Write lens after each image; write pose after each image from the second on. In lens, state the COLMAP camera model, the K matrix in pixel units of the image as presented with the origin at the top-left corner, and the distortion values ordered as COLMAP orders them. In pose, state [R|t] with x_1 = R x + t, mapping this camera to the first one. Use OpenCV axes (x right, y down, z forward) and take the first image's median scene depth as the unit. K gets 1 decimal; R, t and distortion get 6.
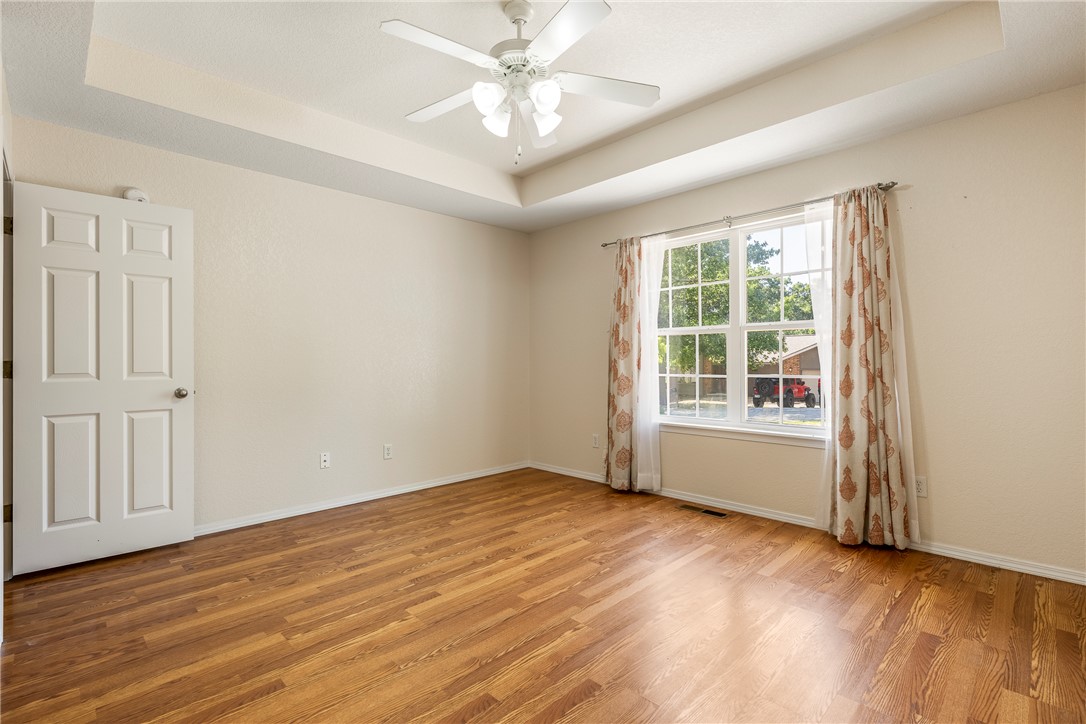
lens RADIAL K [[489.8, 0, 540.2], [0, 489.8, 362.2], [0, 0, 1]] dist [-0.002068, 0.001392]
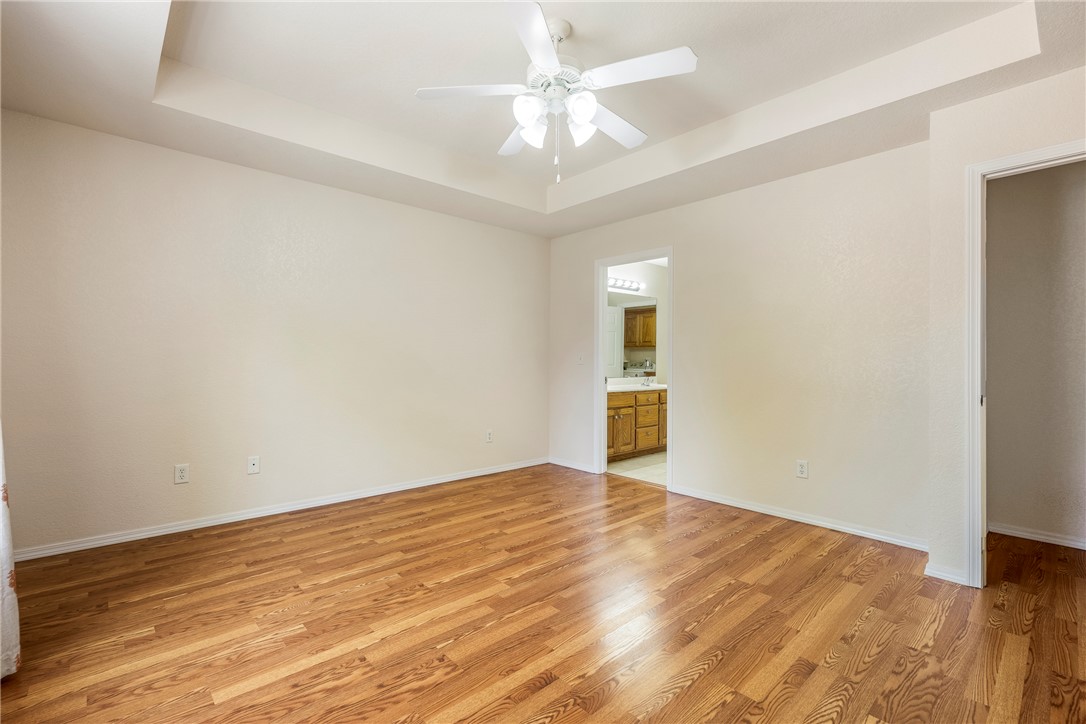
lens RADIAL K [[489.8, 0, 539.6], [0, 489.8, 359.3], [0, 0, 1]] dist [-0.002068, 0.001392]
pose [[-0.999464, -0.000338, 0.032731, -0.034426], [-0.000494, 0.999989, -0.004753, -0.001699], [-0.032729, -0.004767, -0.999453, 1.737992]]
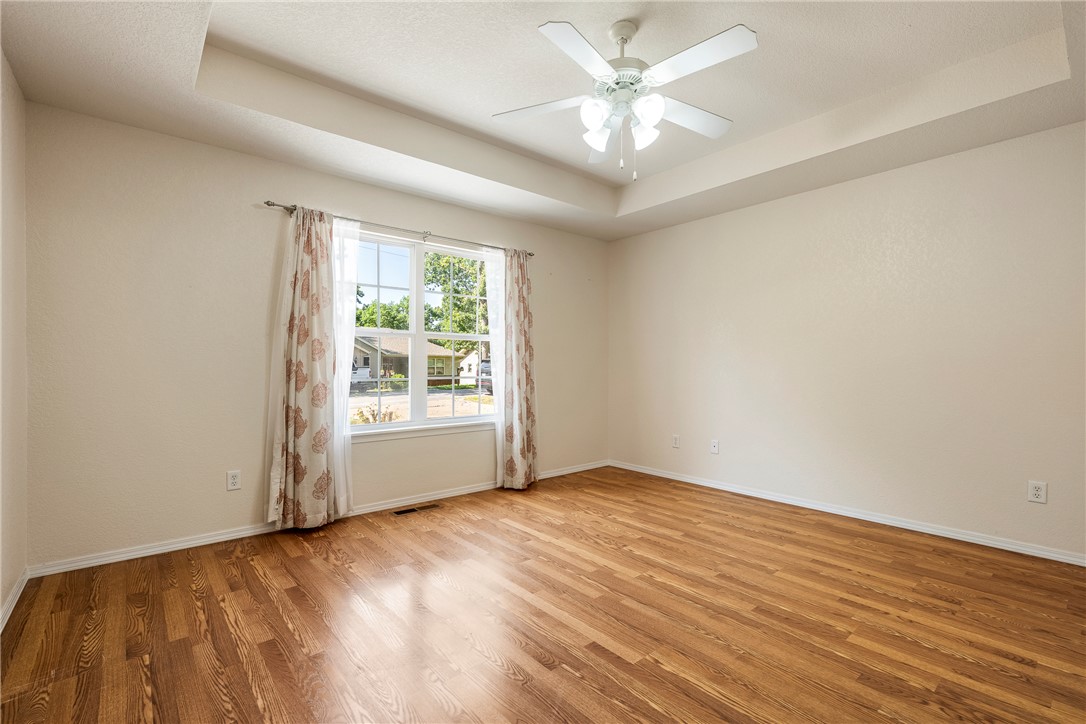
lens RADIAL K [[489.8, 0, 536.3], [0, 489.8, 361.4], [0, 0, 1]] dist [-0.002068, 0.001392]
pose [[0.087618, 0.013591, 0.996061, -0.944042], [-0.001611, 0.999908, -0.013502, 0.007657], [-0.996153, -0.000422, 0.087632, 0.922046]]
